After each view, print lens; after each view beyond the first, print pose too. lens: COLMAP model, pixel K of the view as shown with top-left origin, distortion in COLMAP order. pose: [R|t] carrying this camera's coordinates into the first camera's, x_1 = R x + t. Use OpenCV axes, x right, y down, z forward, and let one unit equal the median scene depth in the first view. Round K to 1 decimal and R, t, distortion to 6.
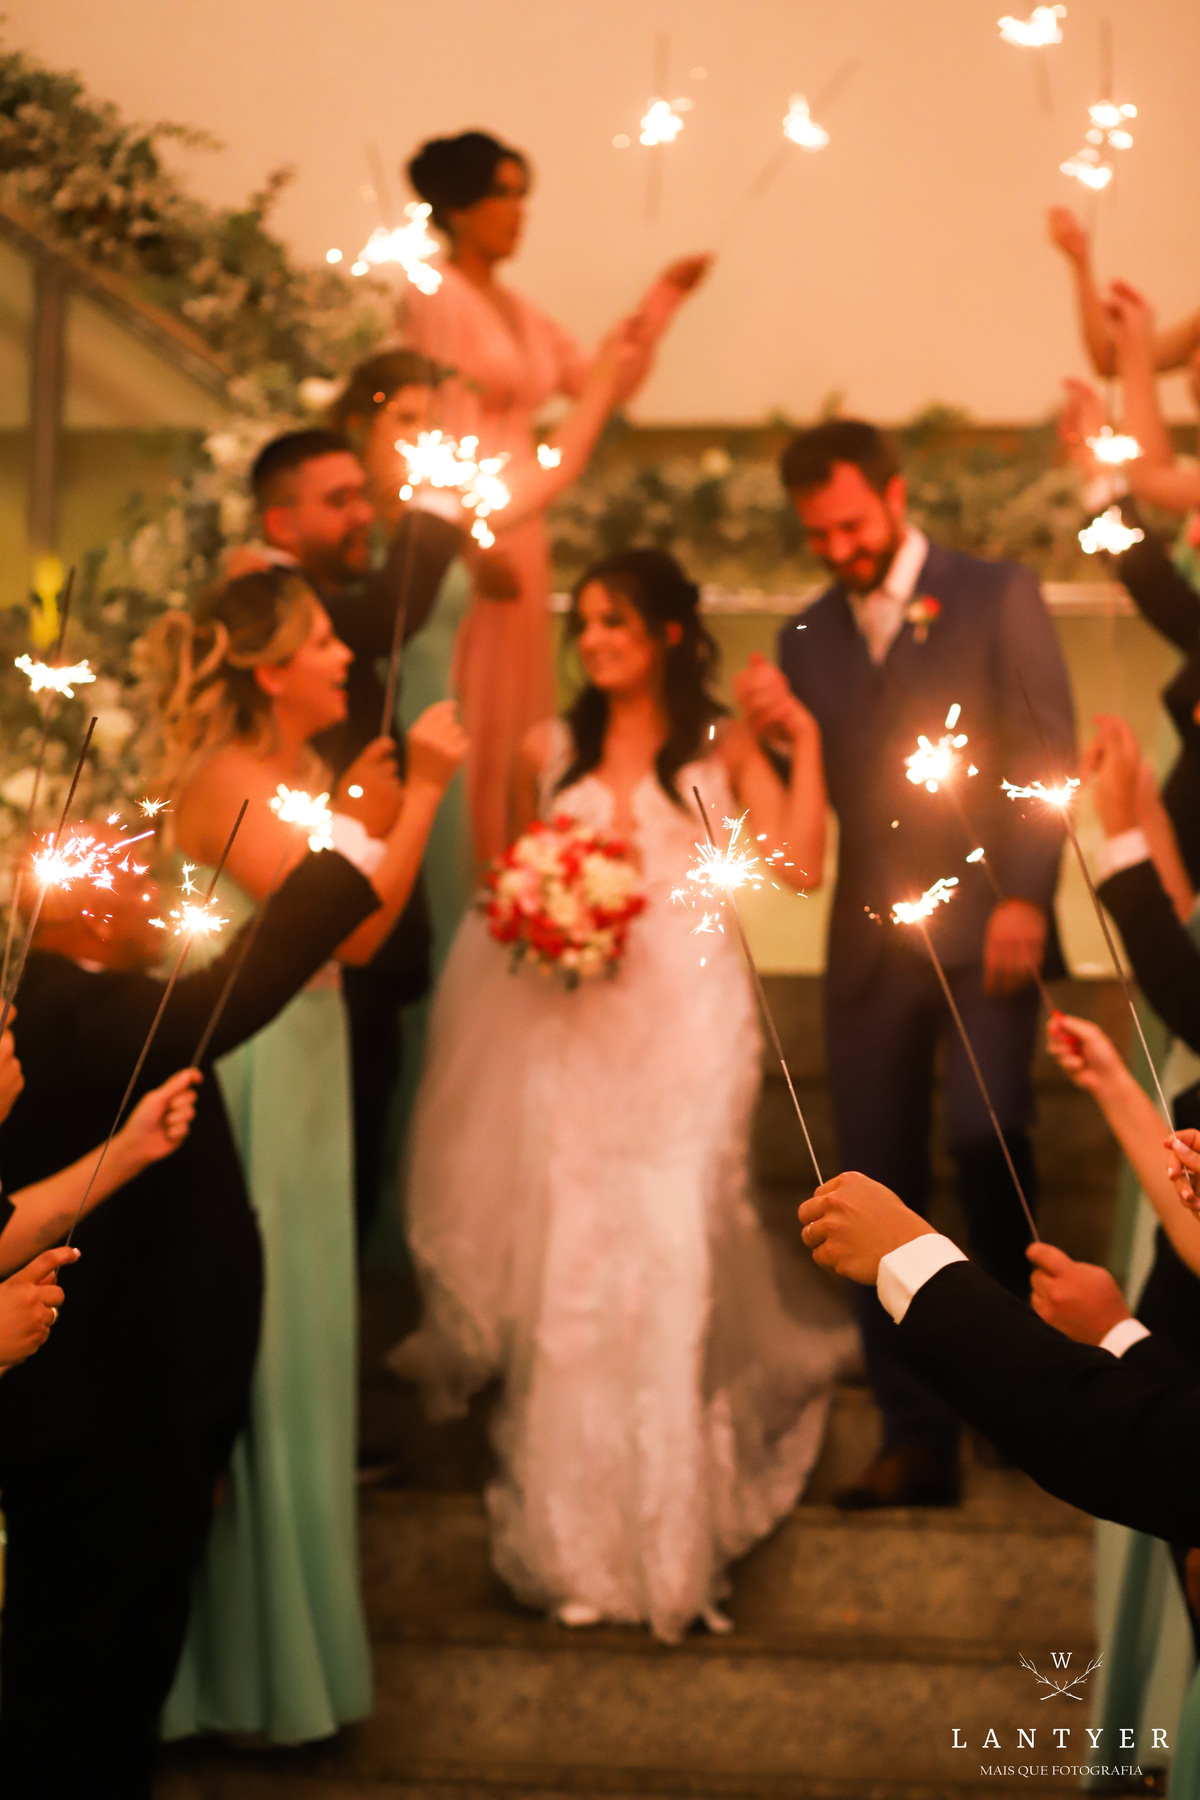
lens RADIAL K [[4370.4, 0, 600.0], [0, 4370.4, 900.0], [0, 0, 1]] dist [-0.152203, -0.632511]
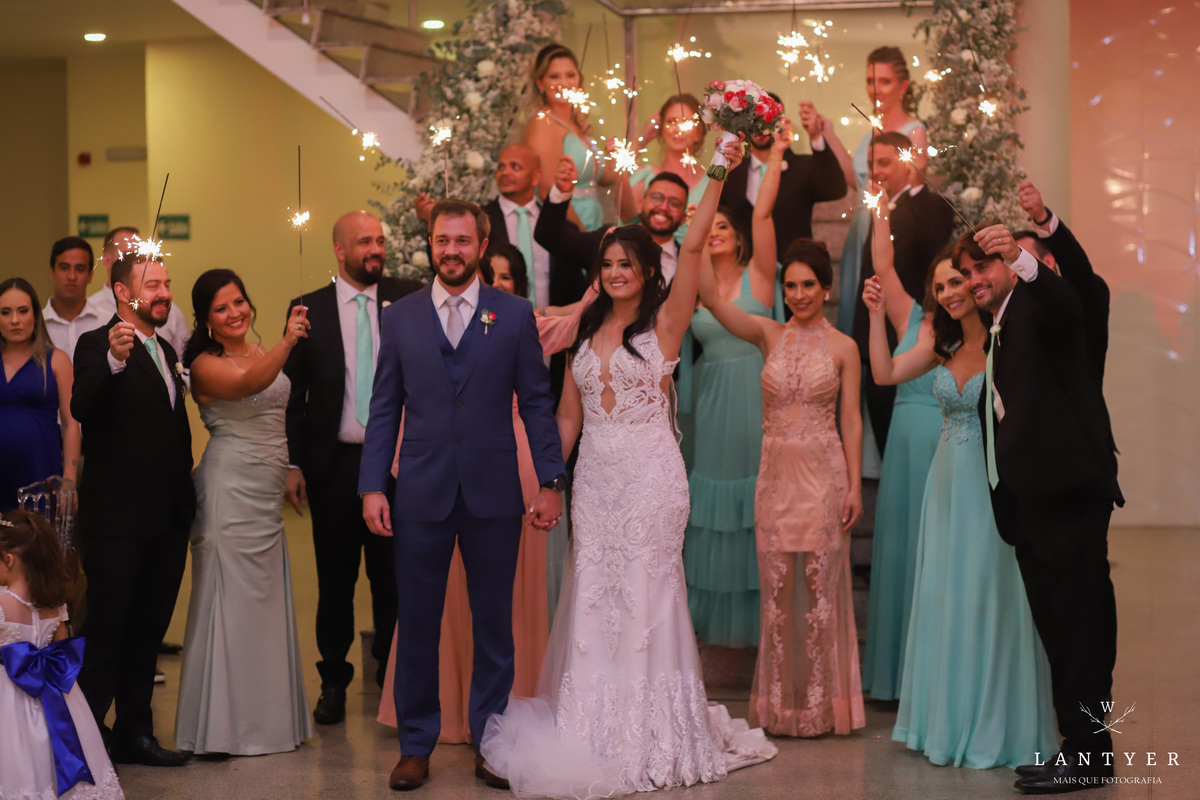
lens RADIAL K [[2839.3, 0, 595.1], [0, 2839.3, 349.1], [0, 0, 1]] dist [-0.032606, -0.712433]
pose [[0.998540, -0.037982, -0.038419, 0.020020], [0.041510, 0.994551, 0.095630, -0.048811], [0.034577, -0.097085, 0.994675, -0.682969]]
